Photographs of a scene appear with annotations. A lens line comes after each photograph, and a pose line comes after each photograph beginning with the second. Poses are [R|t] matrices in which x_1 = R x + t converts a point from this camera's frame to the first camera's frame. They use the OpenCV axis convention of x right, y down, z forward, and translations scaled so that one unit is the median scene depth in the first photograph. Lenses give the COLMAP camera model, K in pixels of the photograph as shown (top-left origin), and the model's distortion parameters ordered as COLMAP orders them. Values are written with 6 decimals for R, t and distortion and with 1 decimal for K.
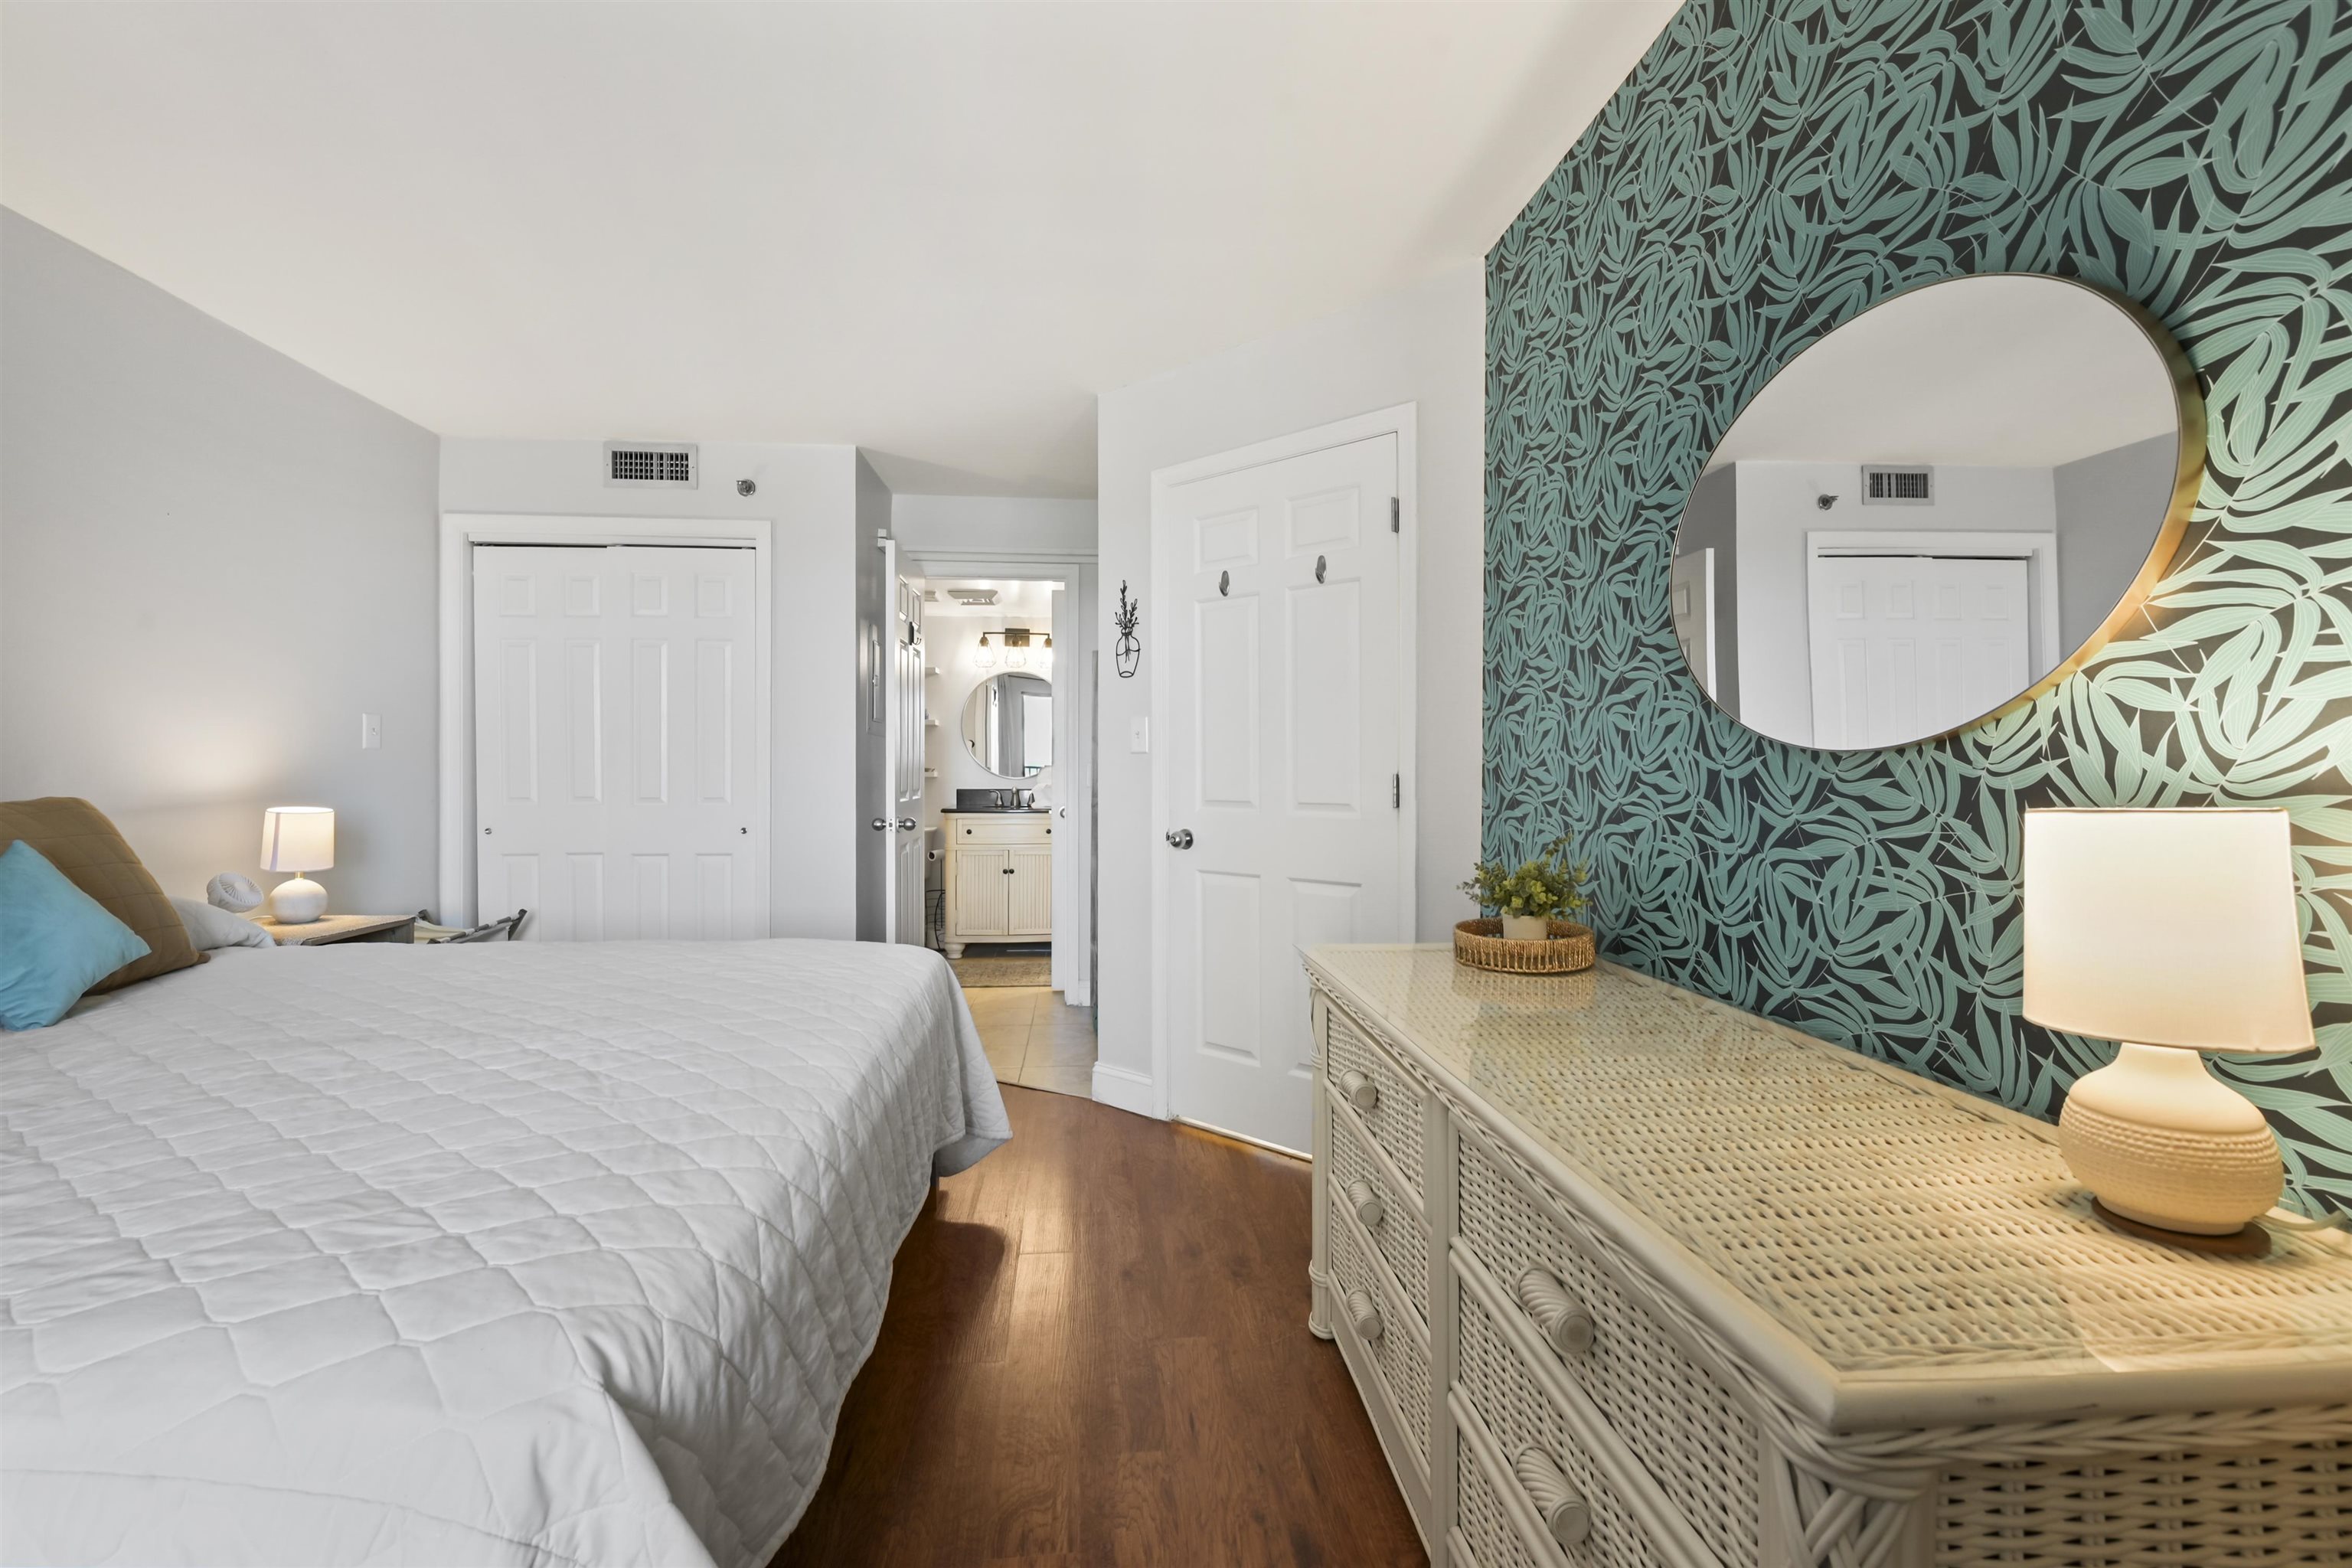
lens RADIAL K [[958.9, 0, 1172.2], [0, 958.9, 768.3], [0, 0, 1]] dist [-0.000635, 0.000178]
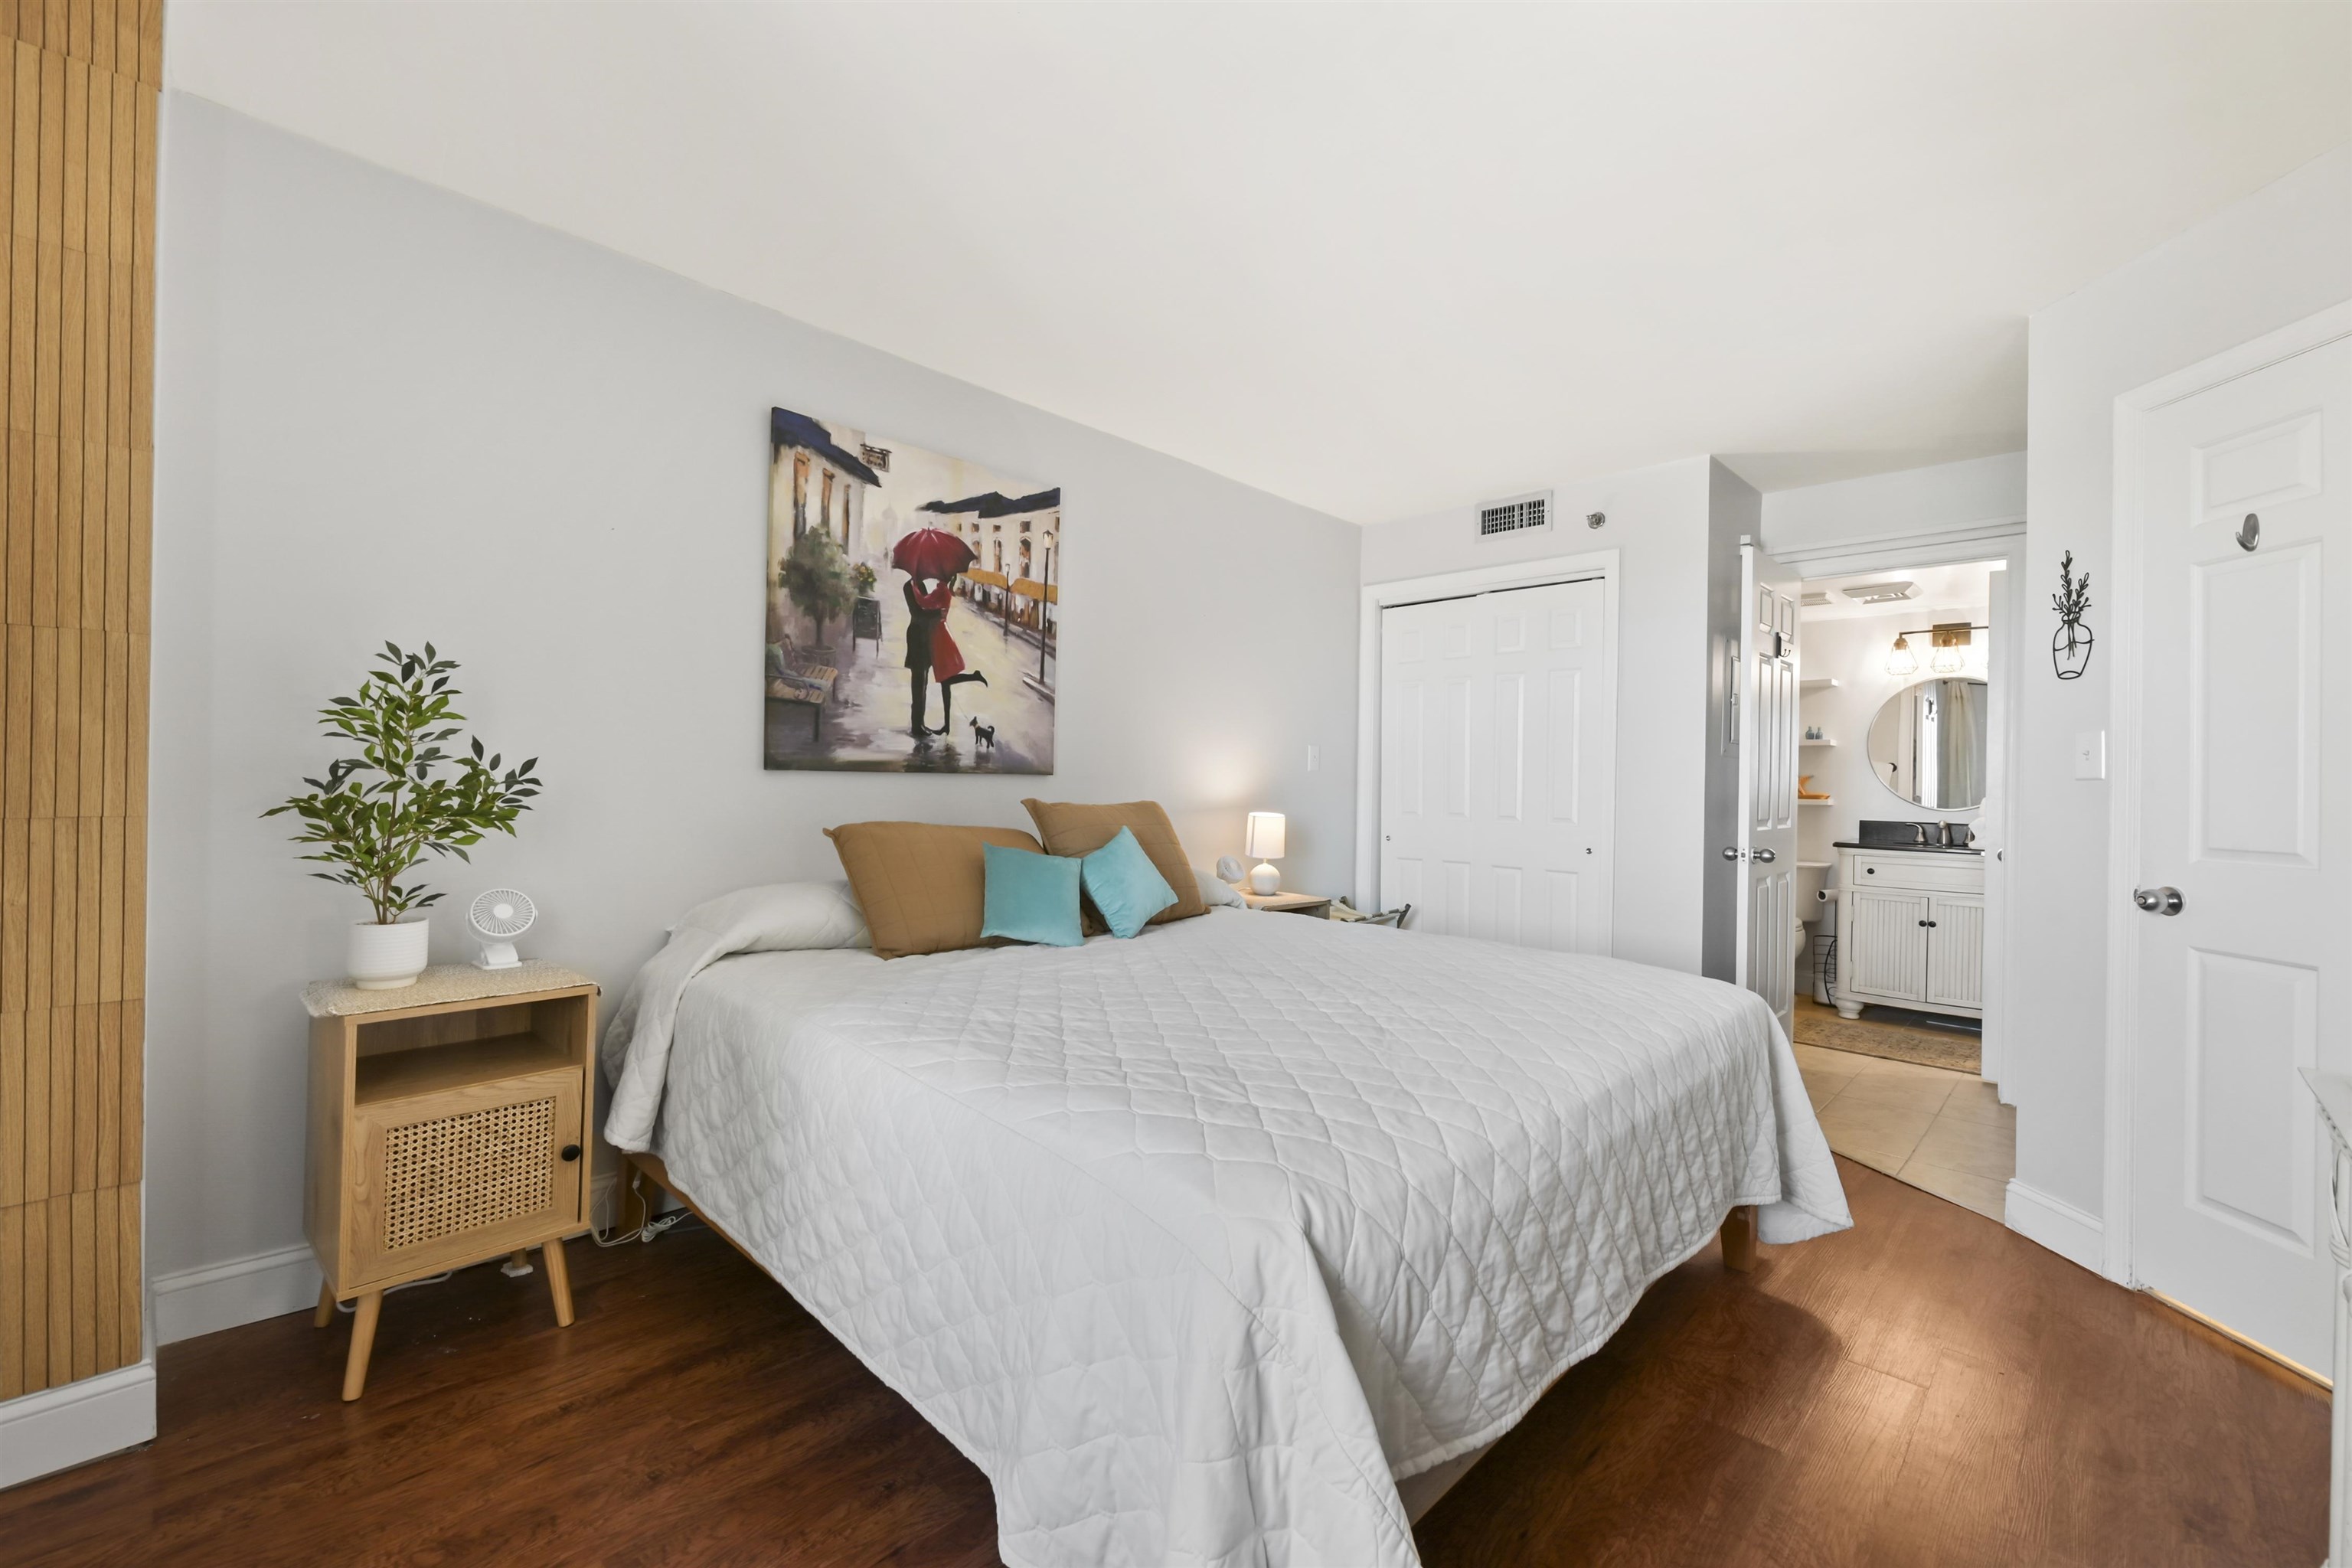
lens RADIAL K [[989.3, 0, 1220.5], [0, 989.3, 782.6], [0, 0, 1]] dist [-0.000487, 0.000033]
pose [[0.667314, 0.011016, -0.744695, 0.130787], [-0.018225, 0.999833, -0.001542, -0.000204], [0.744554, 0.014601, 0.667403, -0.019271]]
